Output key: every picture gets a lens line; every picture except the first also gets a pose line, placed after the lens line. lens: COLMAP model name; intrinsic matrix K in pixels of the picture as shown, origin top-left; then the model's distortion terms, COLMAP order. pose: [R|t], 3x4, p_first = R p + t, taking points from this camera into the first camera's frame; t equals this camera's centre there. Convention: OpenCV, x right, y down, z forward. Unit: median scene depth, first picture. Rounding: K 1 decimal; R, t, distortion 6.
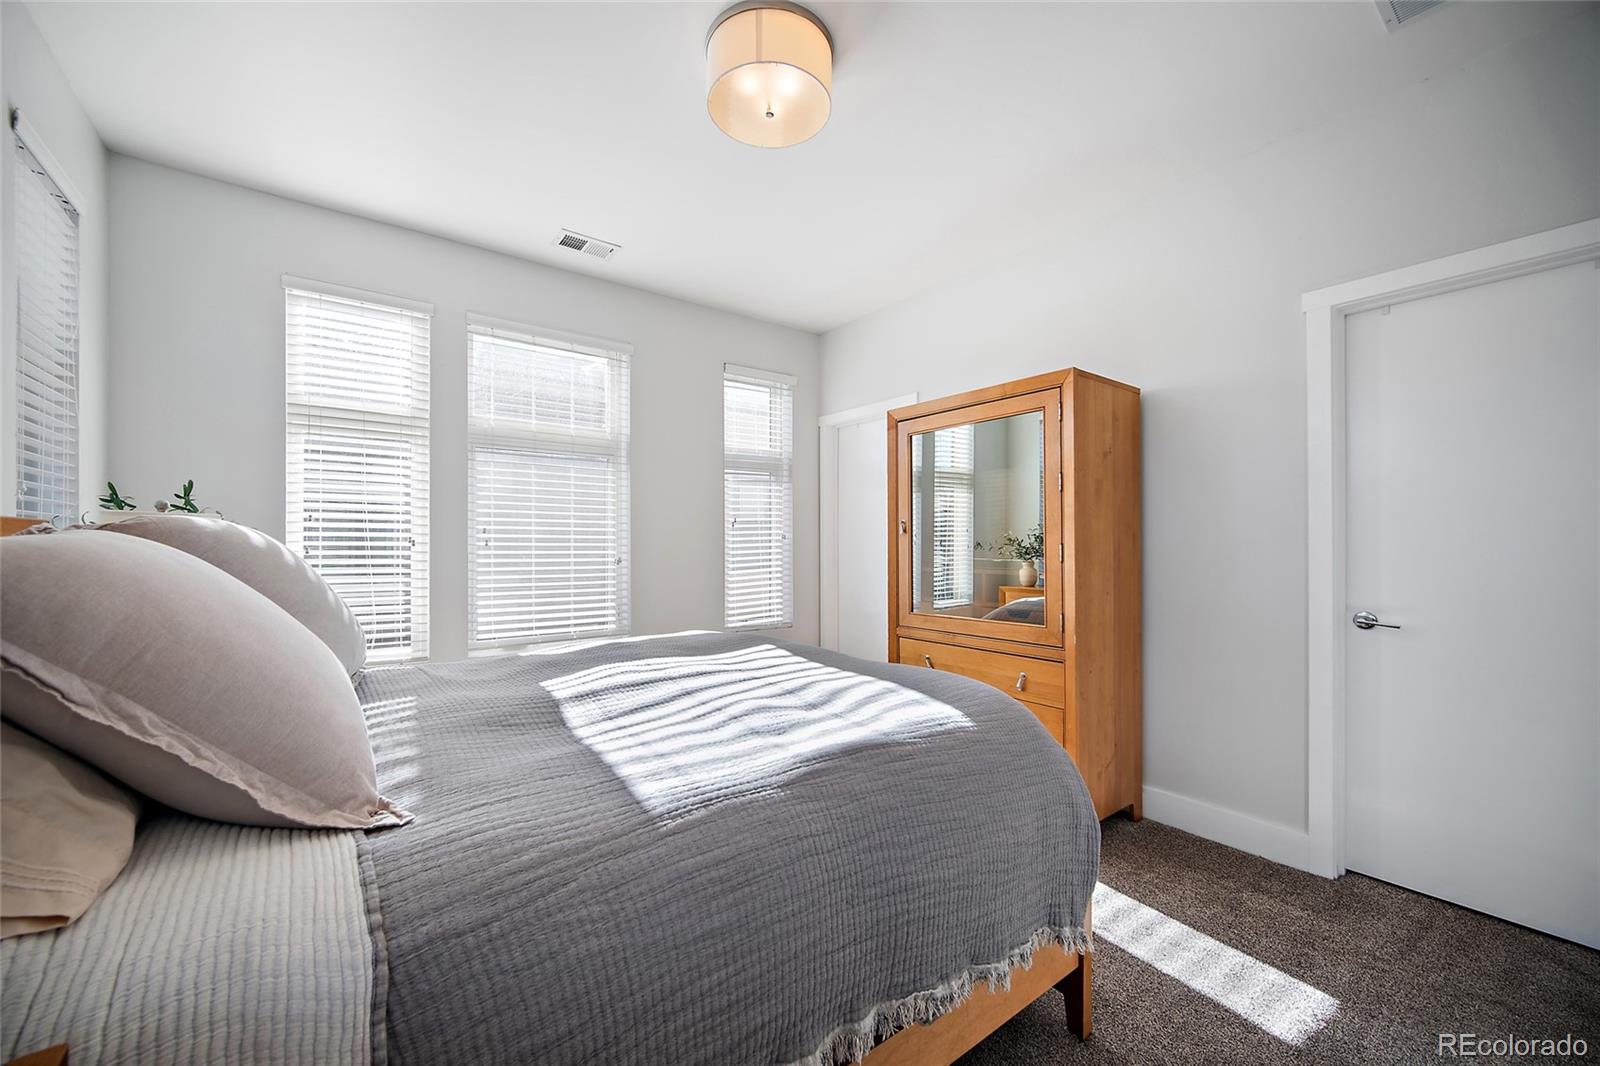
lens RADIAL K [[630.9, 0, 799.1], [0, 630.9, 540.9], [0, 0, 1]] dist [0.001628, -0.000136]
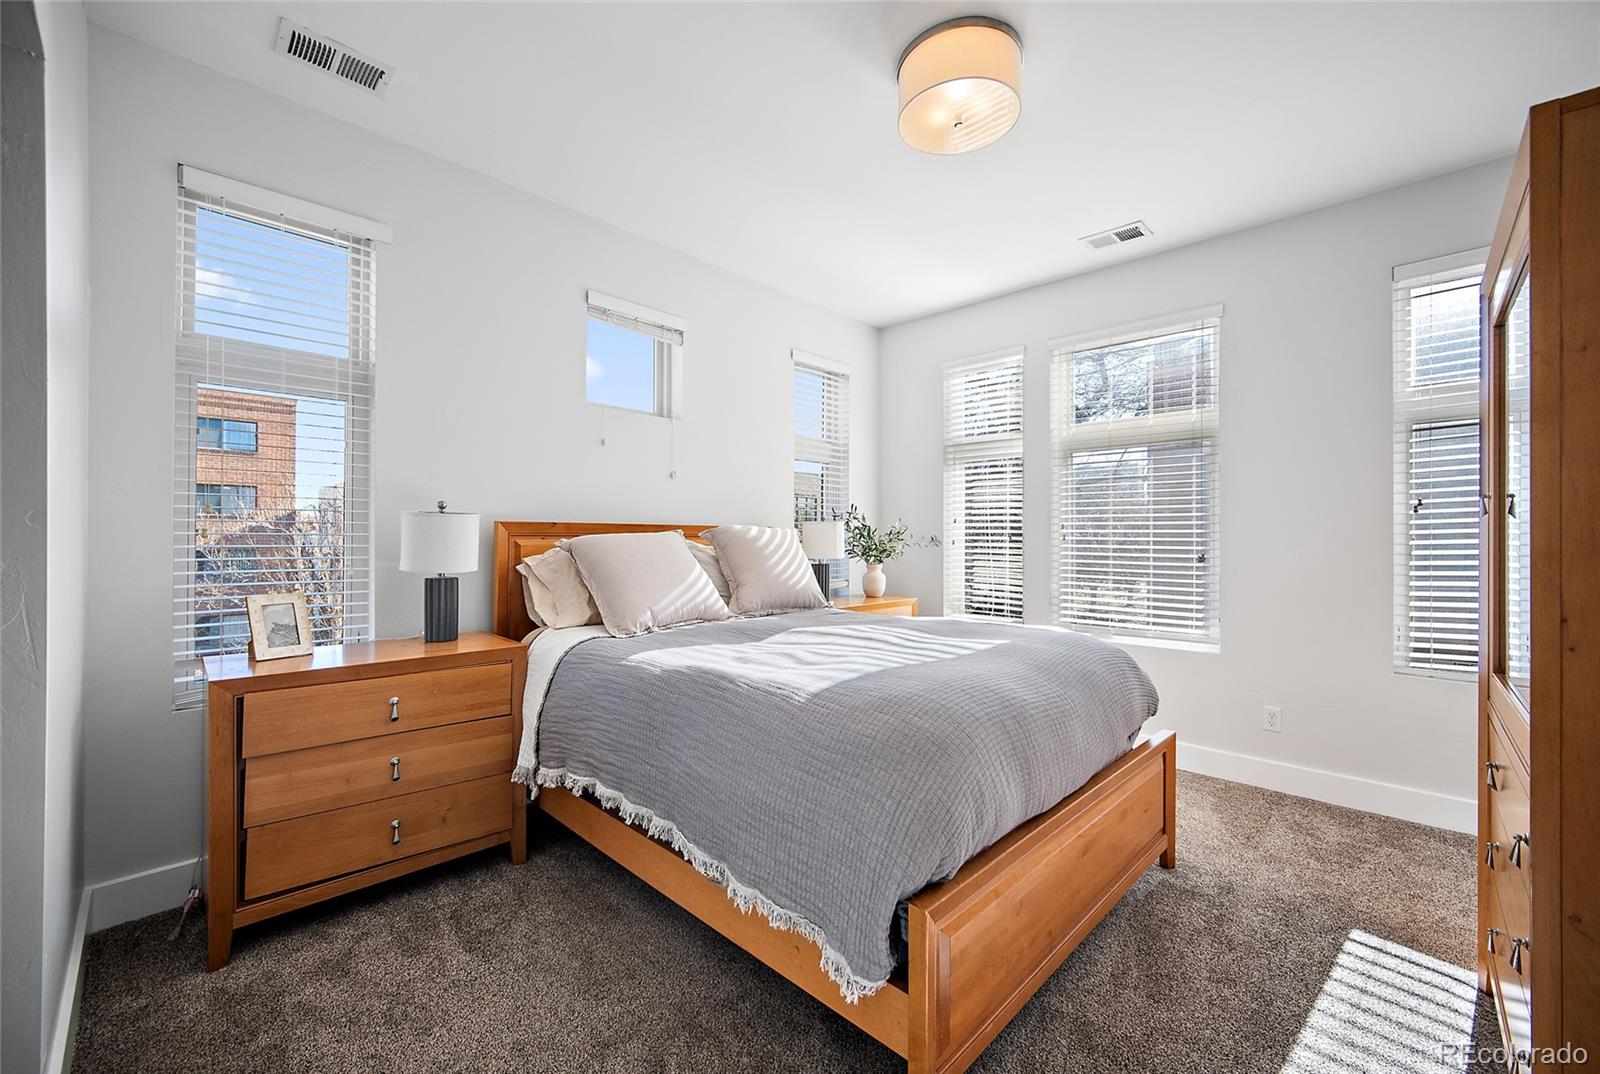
lens RADIAL K [[648.5, 0, 802.1], [0, 648.5, 534.7], [0, 0, 1]] dist [-0.001819, -0.000047]
pose [[0.156763, -0.004472, -0.987626, 0.587585], [-0.000995, 0.999989, -0.004686, 0.004252], [0.987636, 0.001718, 0.156757, 0.350090]]
